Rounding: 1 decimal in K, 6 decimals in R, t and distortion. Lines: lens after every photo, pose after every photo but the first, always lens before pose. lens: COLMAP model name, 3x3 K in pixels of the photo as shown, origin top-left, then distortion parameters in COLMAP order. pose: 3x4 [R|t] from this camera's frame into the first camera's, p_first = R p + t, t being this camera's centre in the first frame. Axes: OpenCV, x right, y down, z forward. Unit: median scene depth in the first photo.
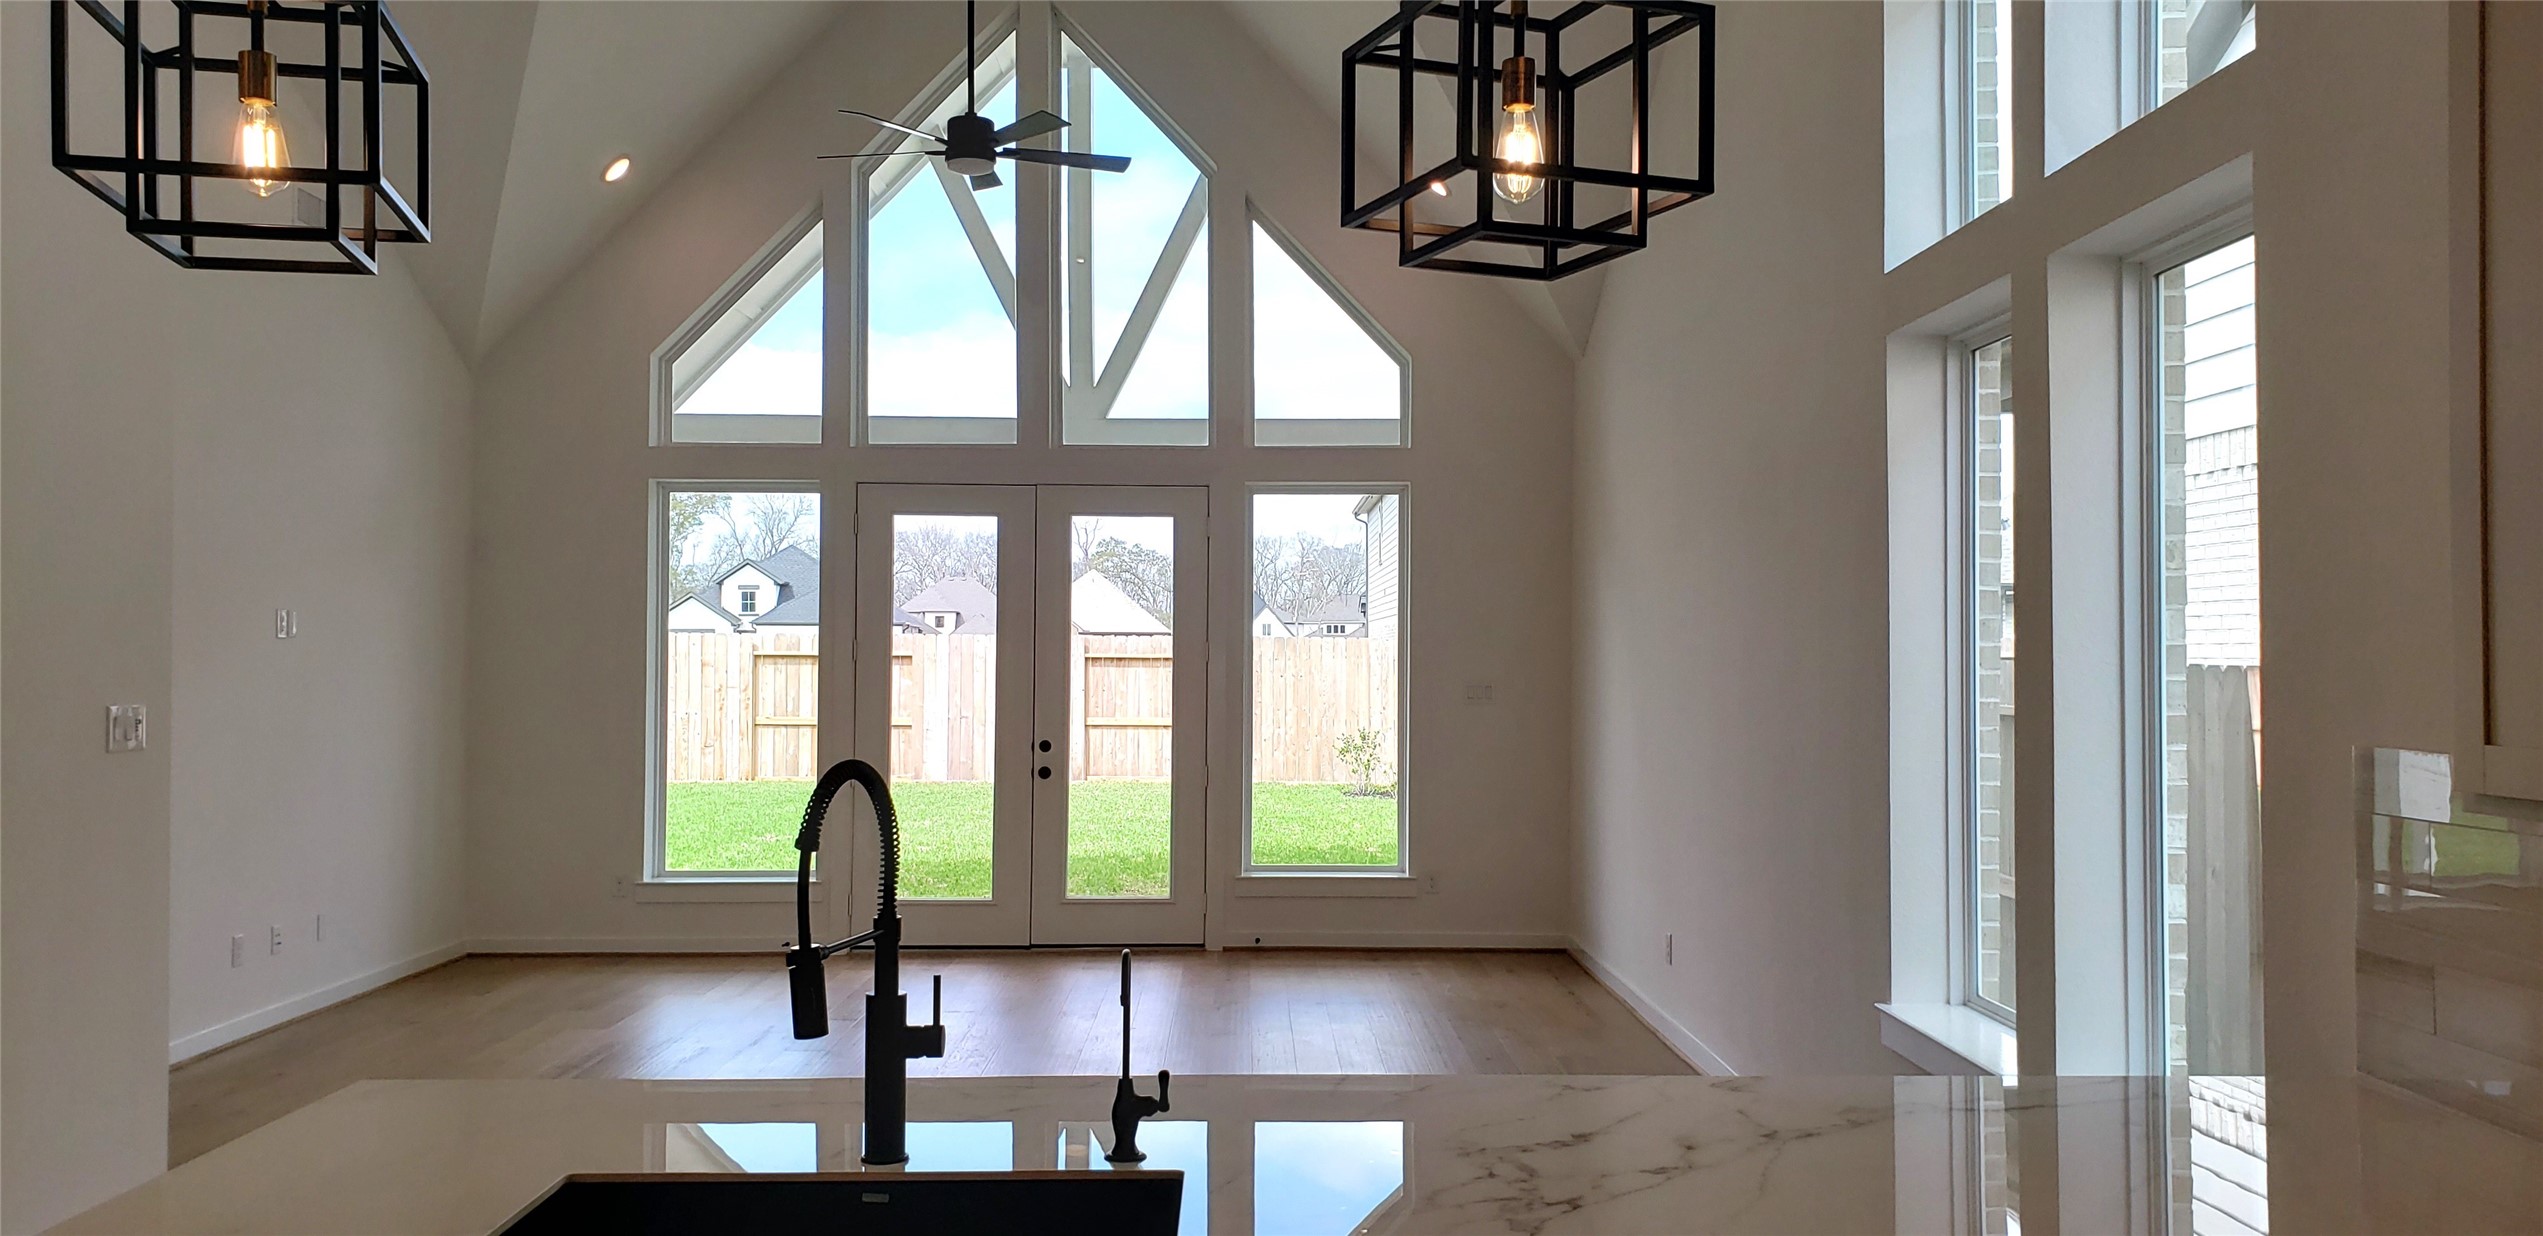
lens RADIAL K [[1926.9, 0, 1277.3], [0, 1926.9, 566.4], [0, 0, 1]] dist [-0.002598, -0.040161]
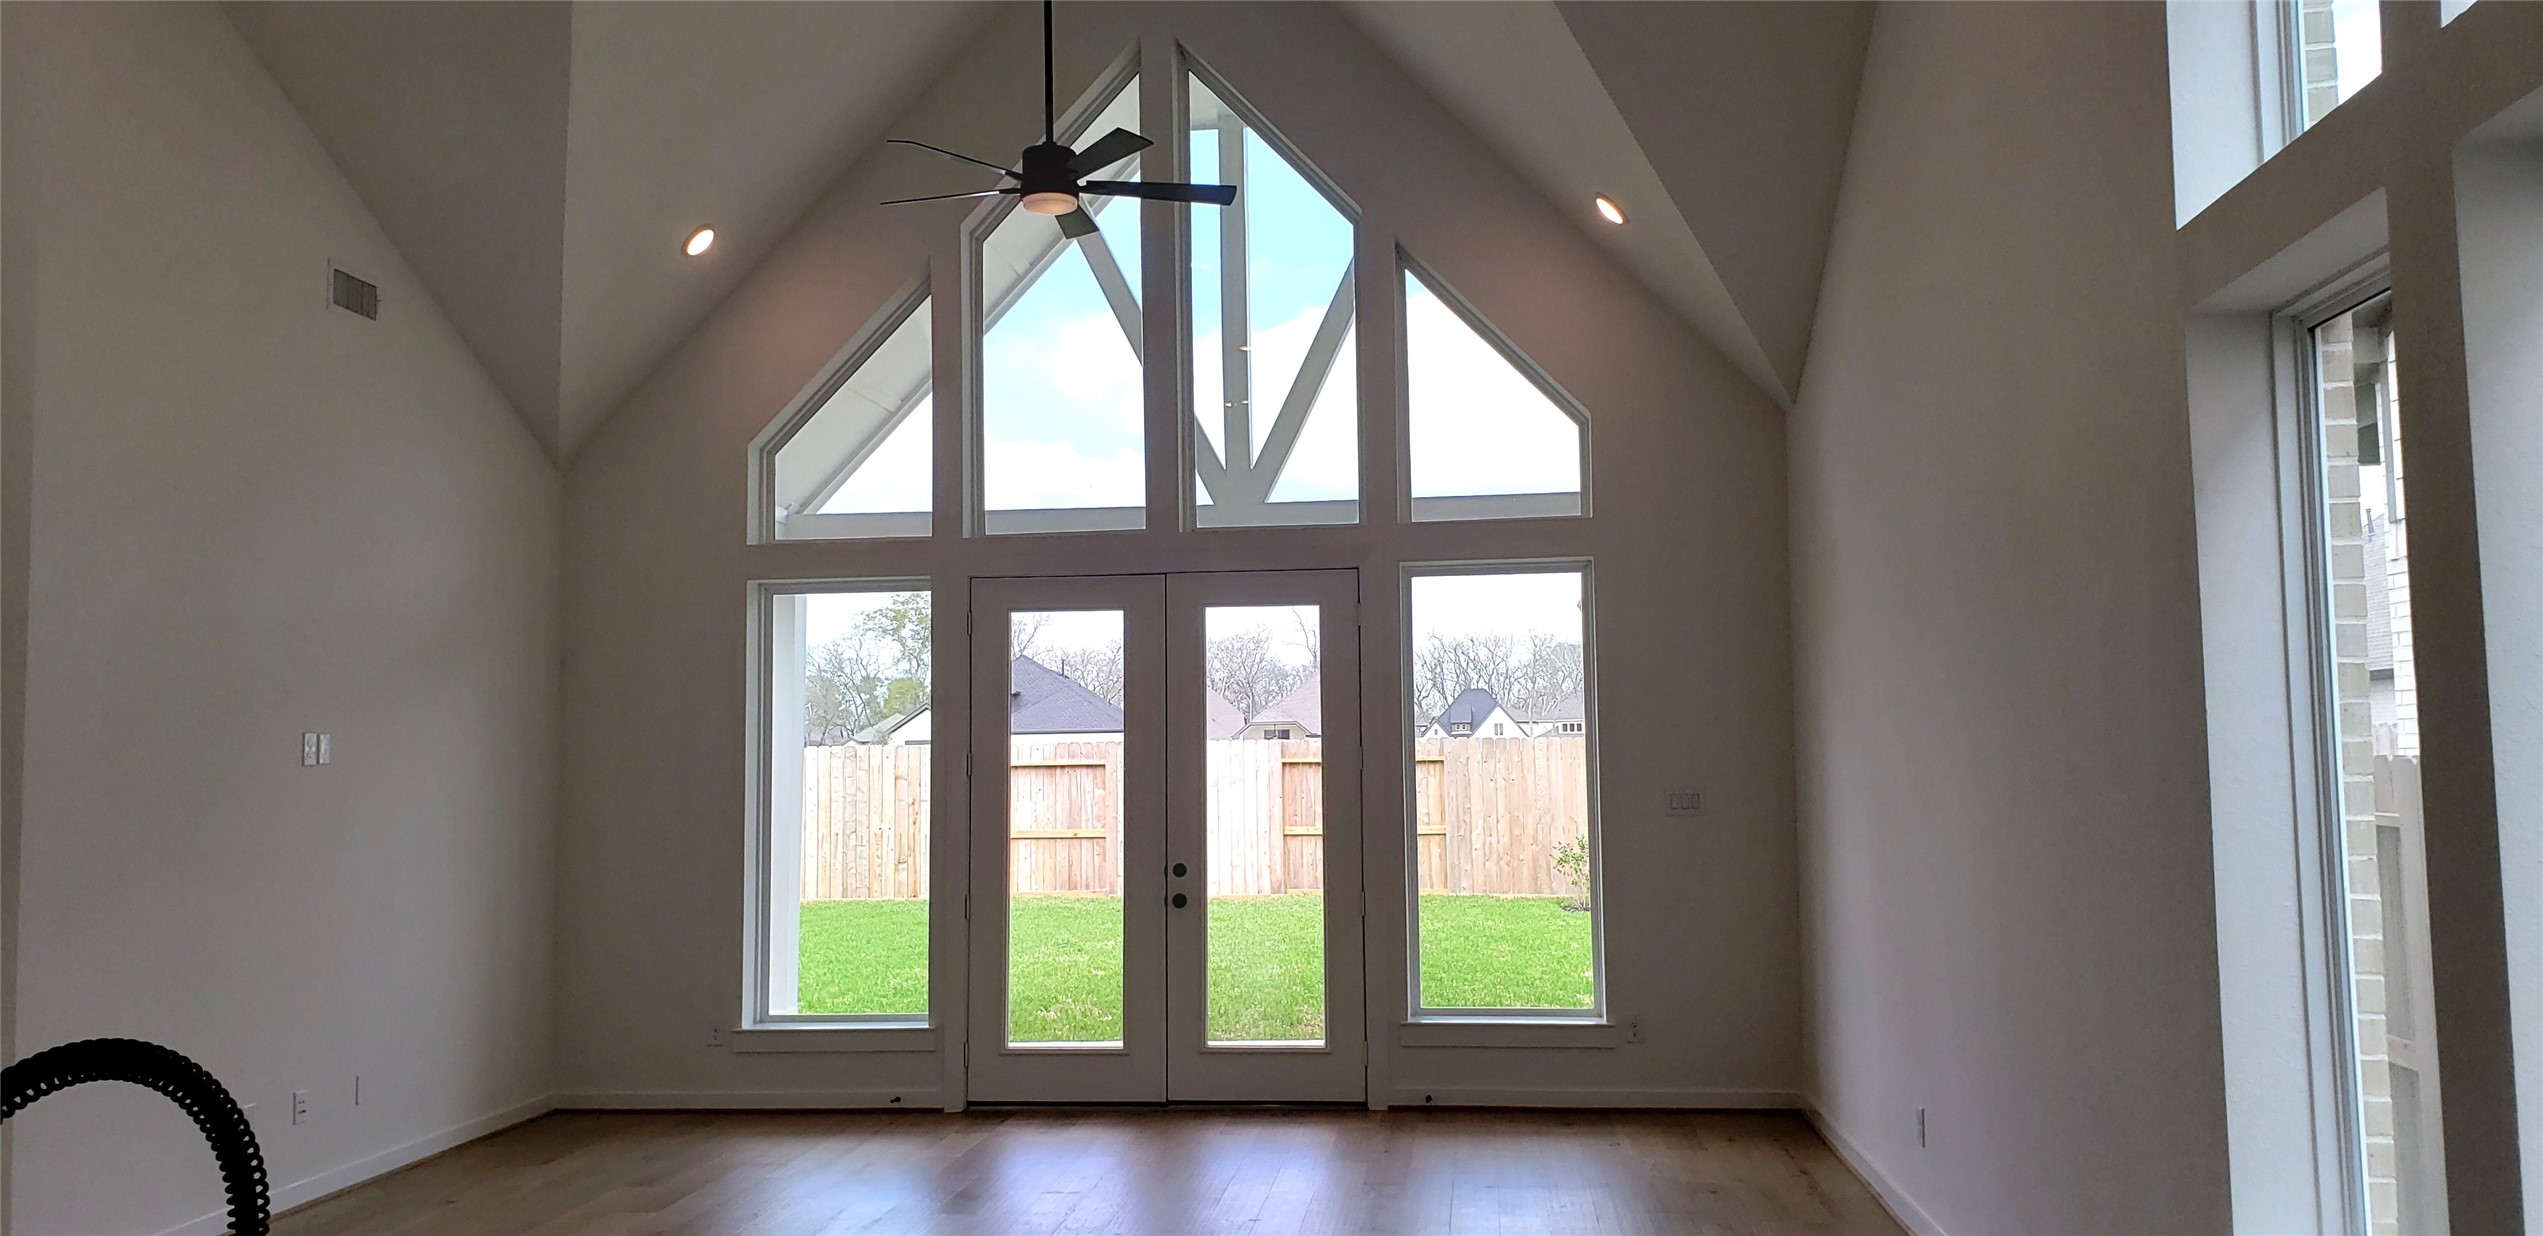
lens RADIAL K [[1926.9, 0, 1277.3], [0, 1926.9, 566.4], [0, 0, 1]] dist [-0.002598, -0.040161]
pose [[0.992187, -0.030176, -0.121056, 0.032771], [0.023777, 0.998260, -0.053961, 0.002983], [0.122474, 0.050661, 0.991178, 0.129450]]
